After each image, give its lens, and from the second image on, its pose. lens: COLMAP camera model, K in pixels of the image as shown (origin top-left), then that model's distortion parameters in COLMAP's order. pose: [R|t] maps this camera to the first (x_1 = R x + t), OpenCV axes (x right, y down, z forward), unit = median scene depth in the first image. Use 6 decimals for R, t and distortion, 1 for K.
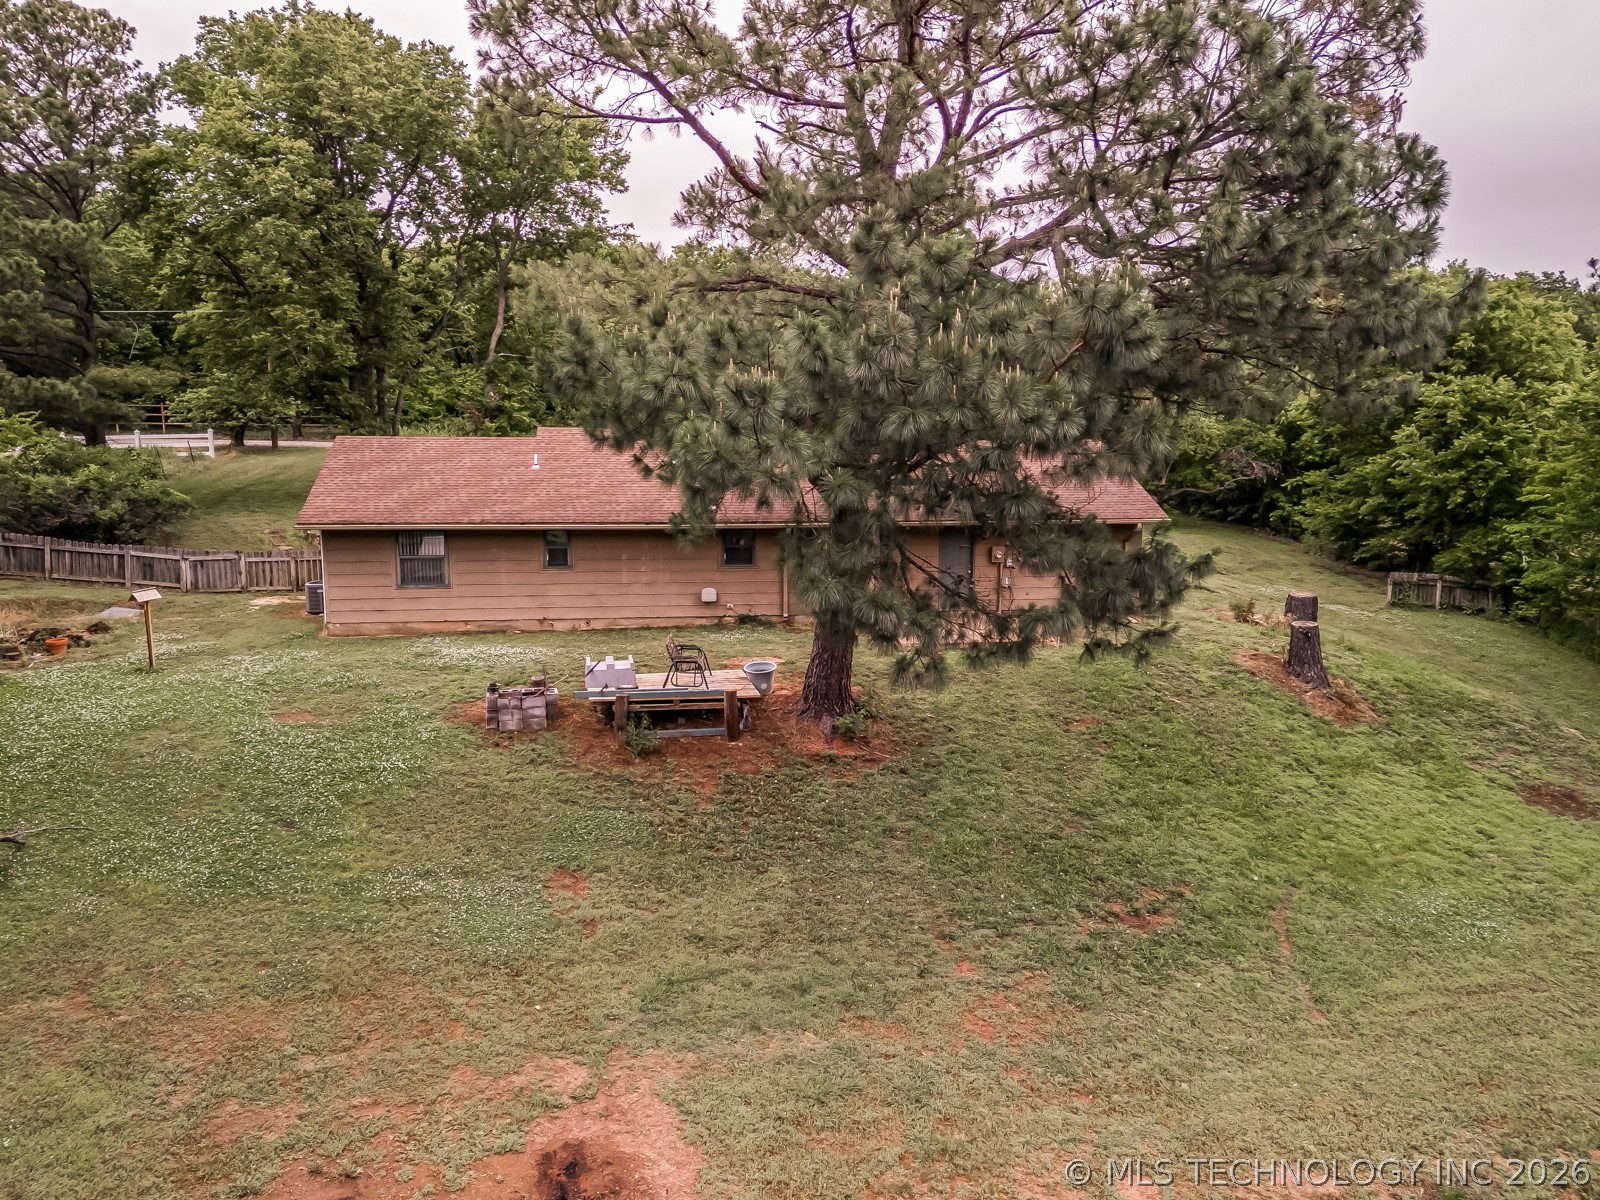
lens RADIAL K [[1177.5, 0, 806.3], [0, 1177.5, 601.6], [0, 0, 1]] dist [0.082298, -0.088048]
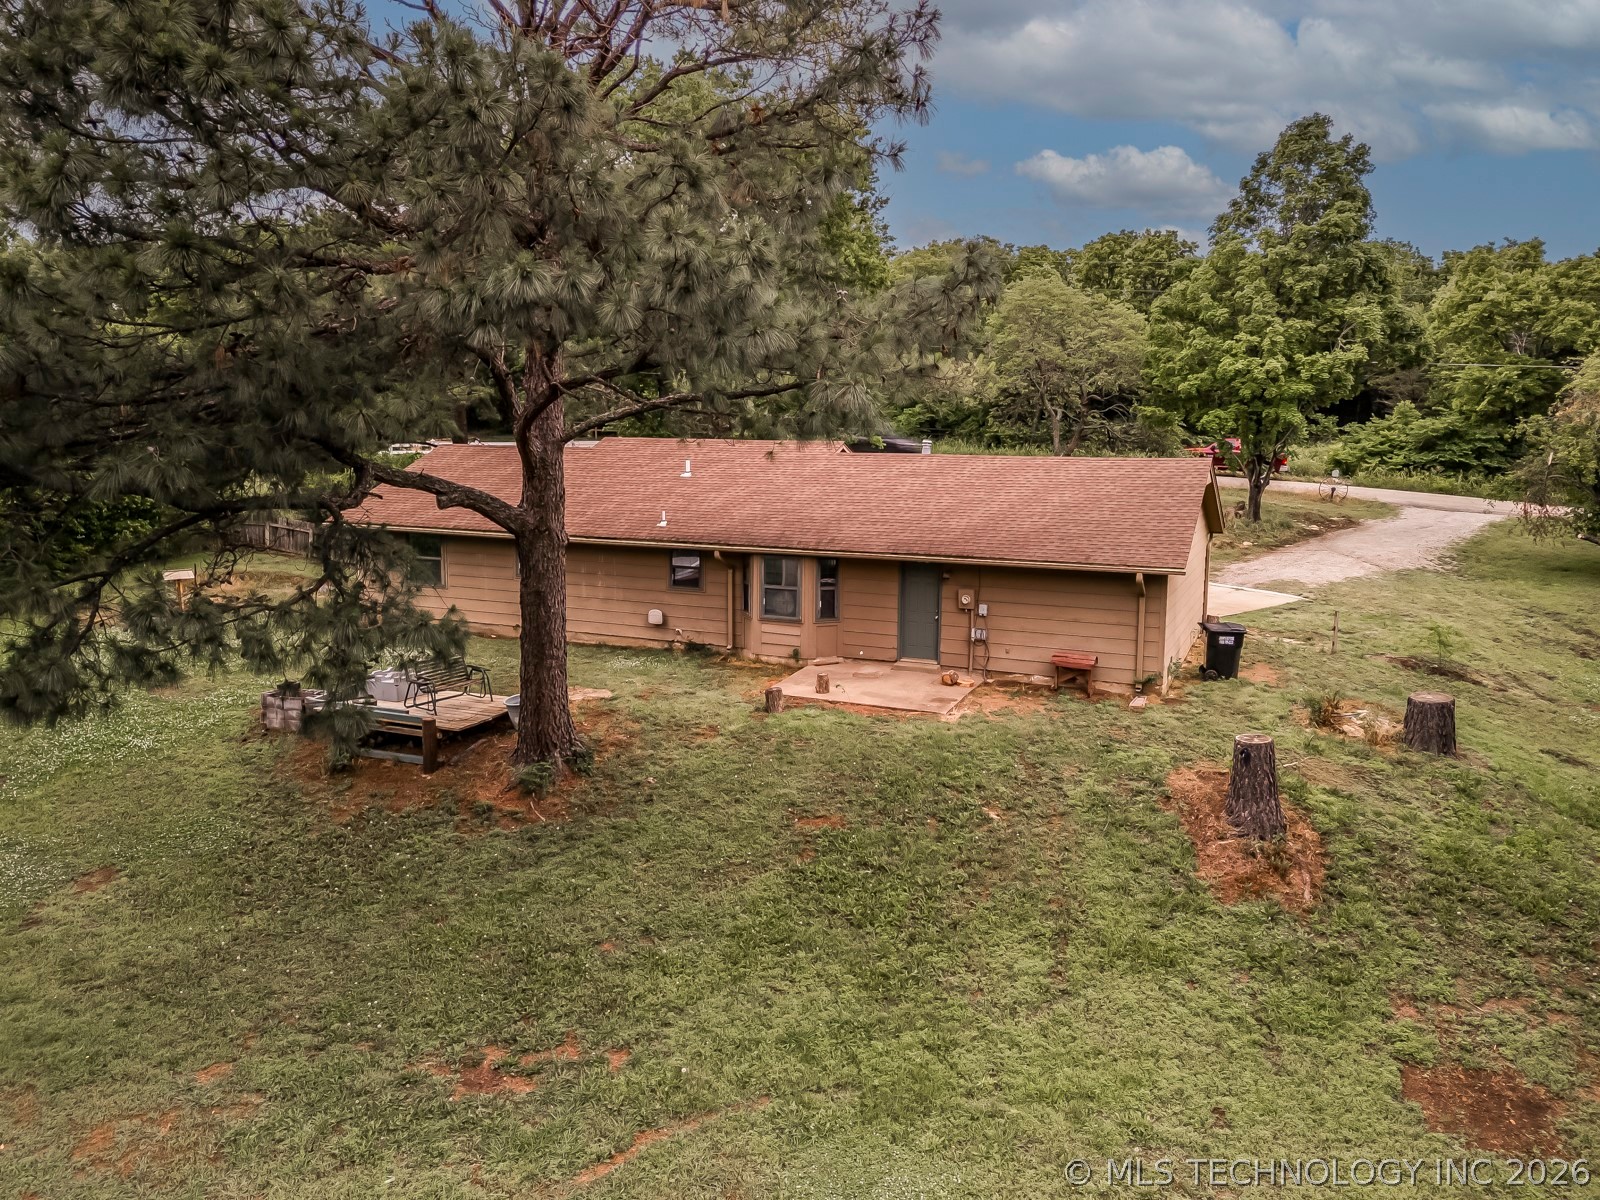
lens RADIAL K [[1177.5, 0, 806.3], [0, 1177.5, 601.6], [0, 0, 1]] dist [0.082298, -0.088048]
pose [[0.838231, 0.082298, -0.539069, 0.538773], [-0.085167, 0.996173, 0.019651, -0.048055], [0.538623, 0.029439, 0.842032, 0.284659]]
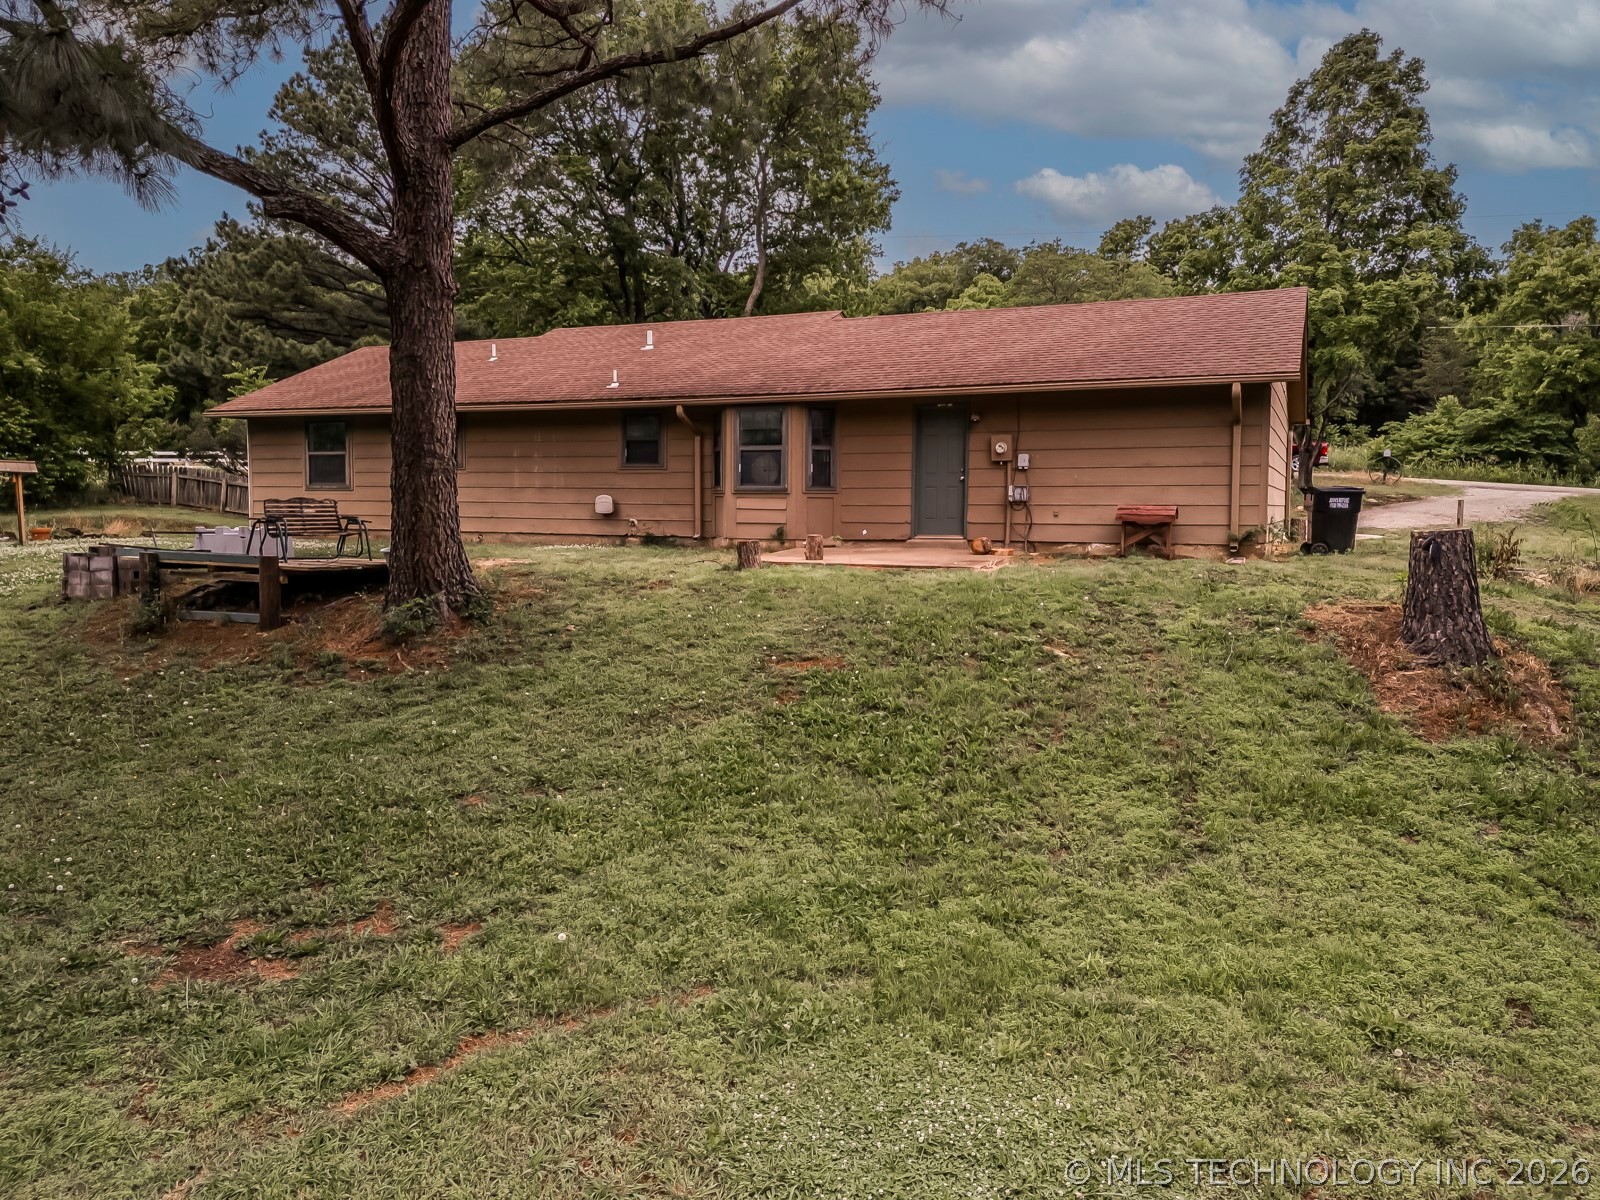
lens RADIAL K [[1177.5, 0, 806.3], [0, 1177.5, 601.6], [0, 0, 1]] dist [0.082298, -0.088048]
pose [[0.839473, 0.041153, -0.541840, 0.444346], [-0.084749, 0.994842, -0.055741, 0.088785], [0.536752, 0.092714, 0.838631, 0.464052]]
